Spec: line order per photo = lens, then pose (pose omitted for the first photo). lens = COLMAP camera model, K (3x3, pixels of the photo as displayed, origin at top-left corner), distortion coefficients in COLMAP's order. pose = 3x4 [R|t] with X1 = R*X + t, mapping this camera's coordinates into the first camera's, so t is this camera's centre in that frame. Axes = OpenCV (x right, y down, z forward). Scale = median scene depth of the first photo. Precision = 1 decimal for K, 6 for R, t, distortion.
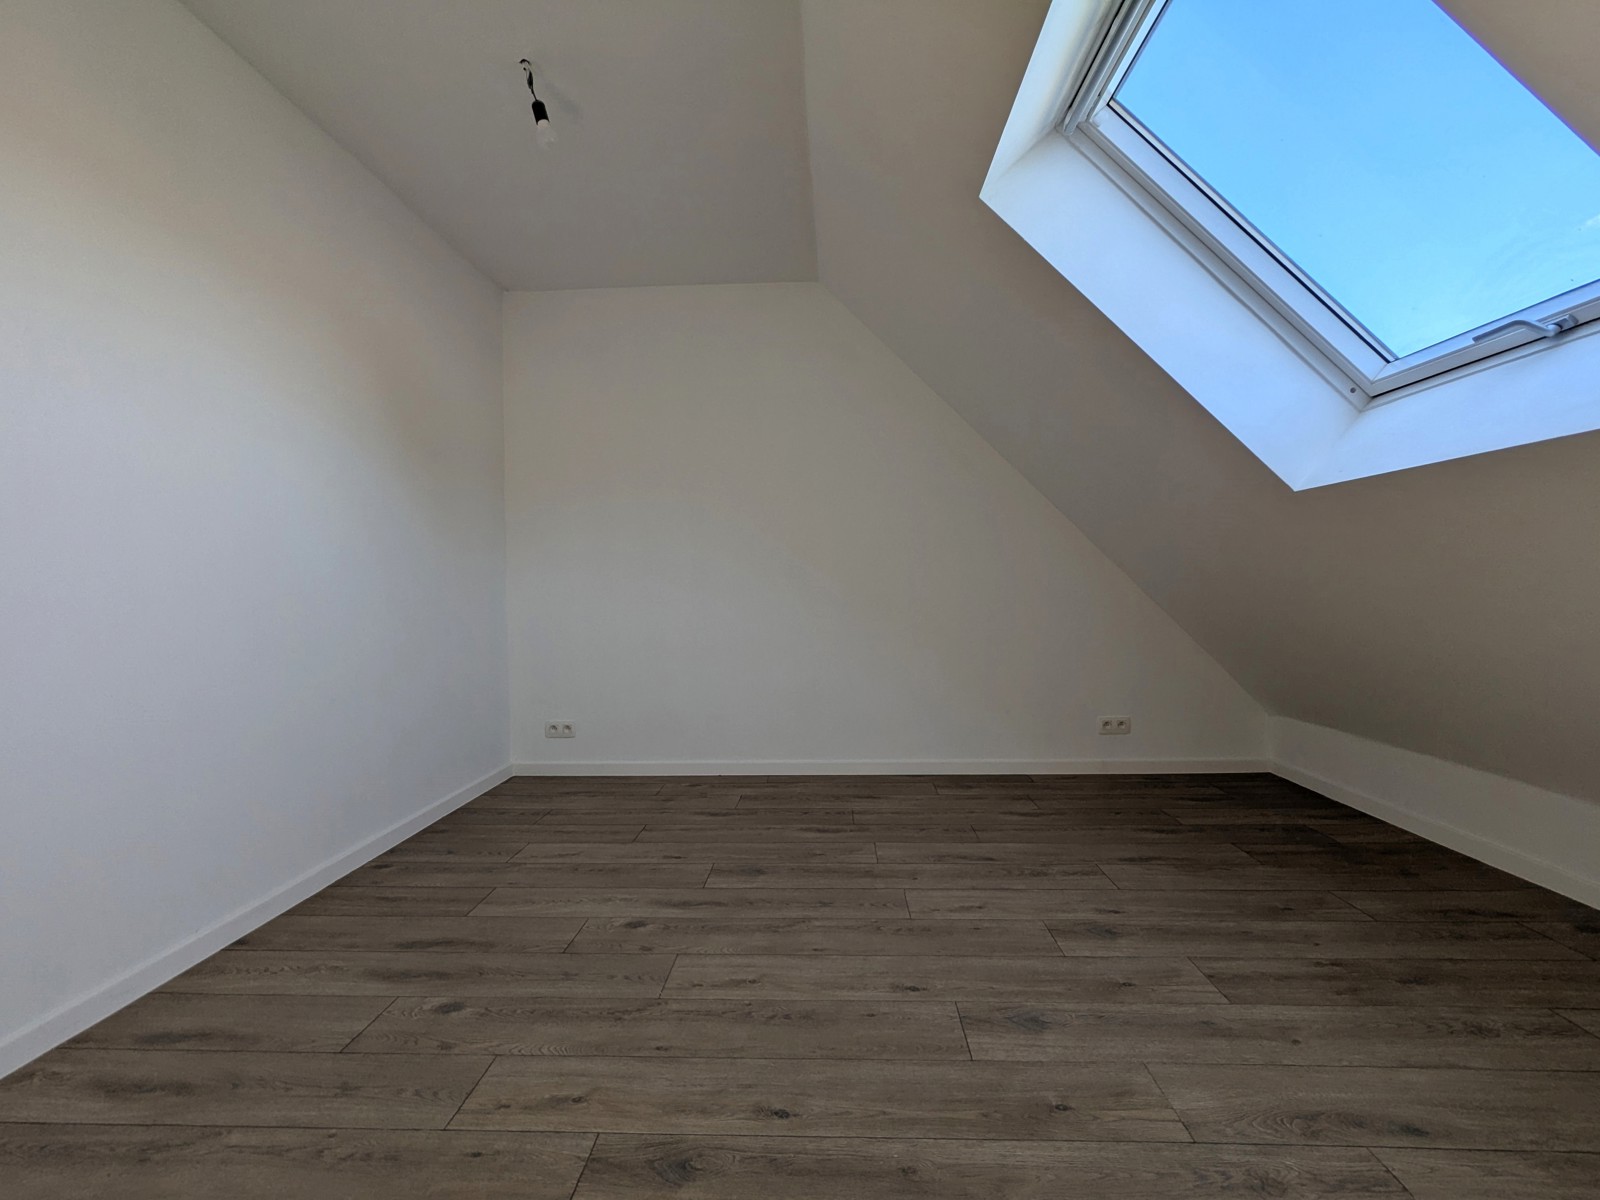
lens RADIAL K [[762.7, 0, 792.4], [0, 762.7, 596.4], [0, 0, 1]] dist [-0.001720, 0.001624]
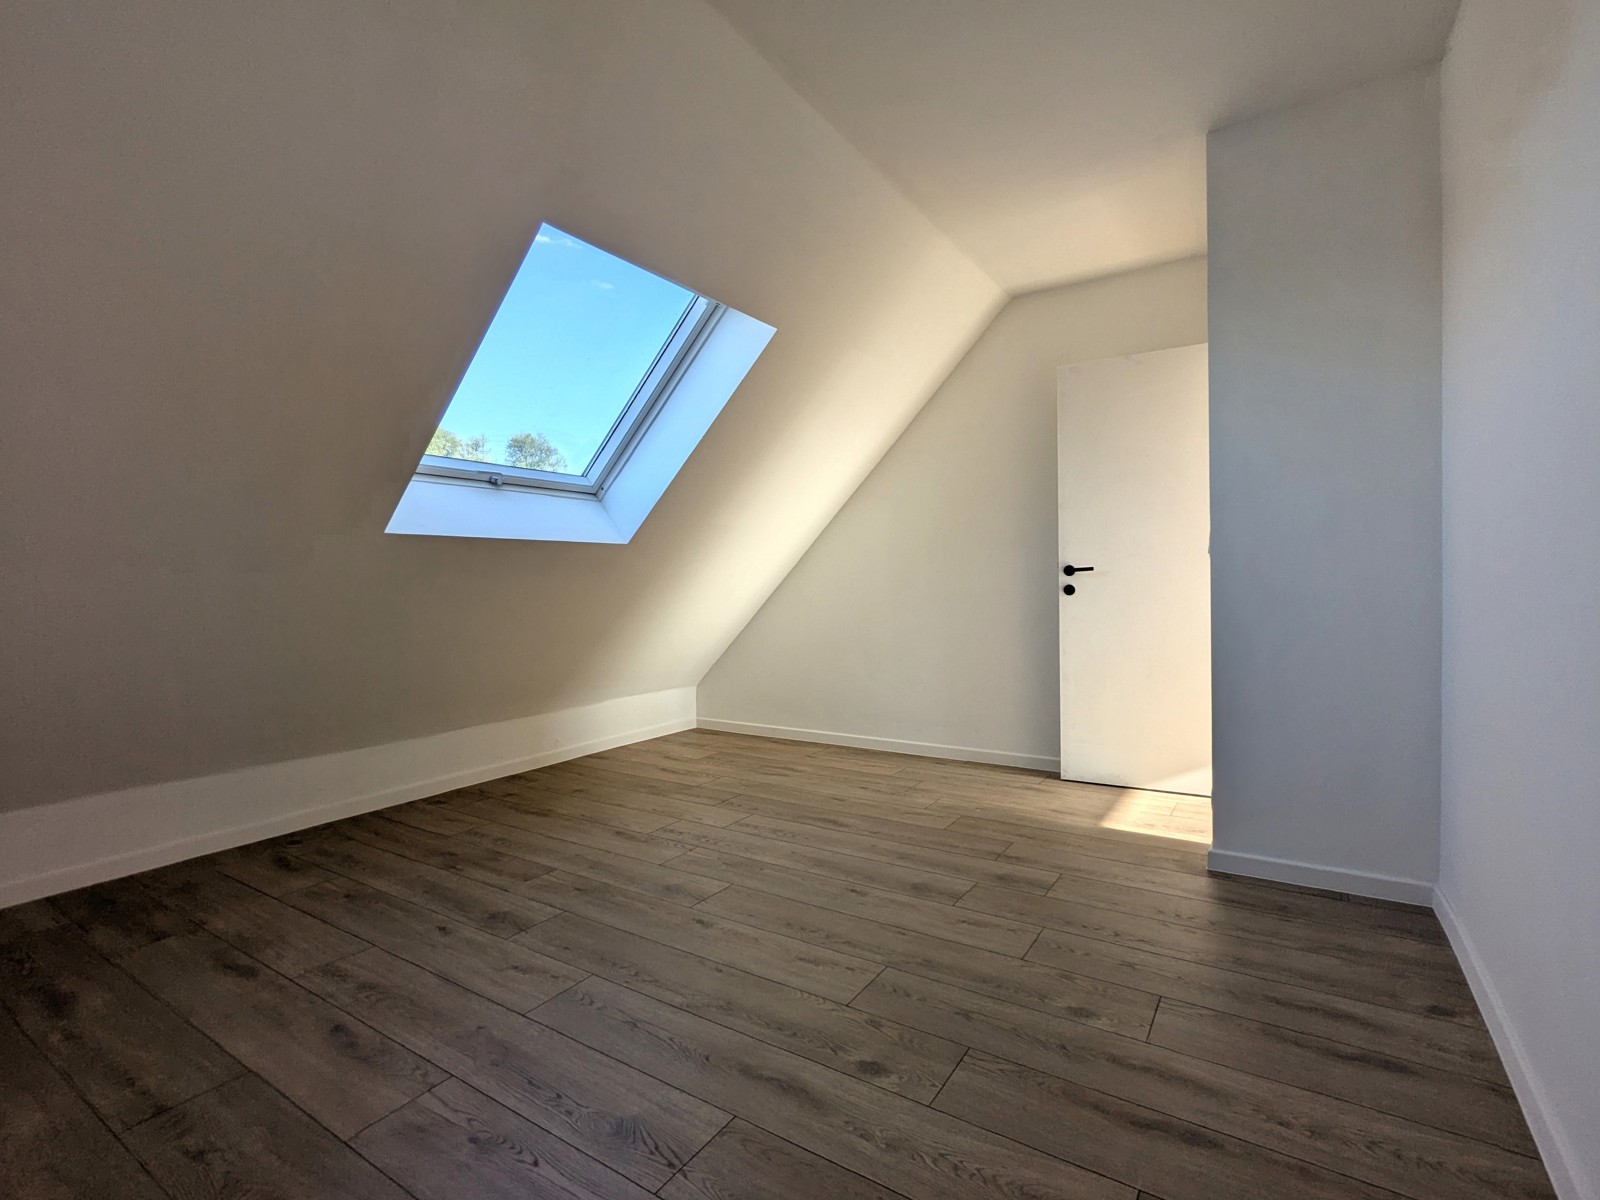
lens RADIAL K [[762.7, 0, 792.4], [0, 762.7, 596.4], [0, 0, 1]] dist [-0.001720, 0.001624]
pose [[-0.859617, 0.021944, 0.510467, -0.552577], [0.039382, 0.998951, 0.023376, -0.041466], [-0.509419, 0.040198, -0.859579, 1.740902]]
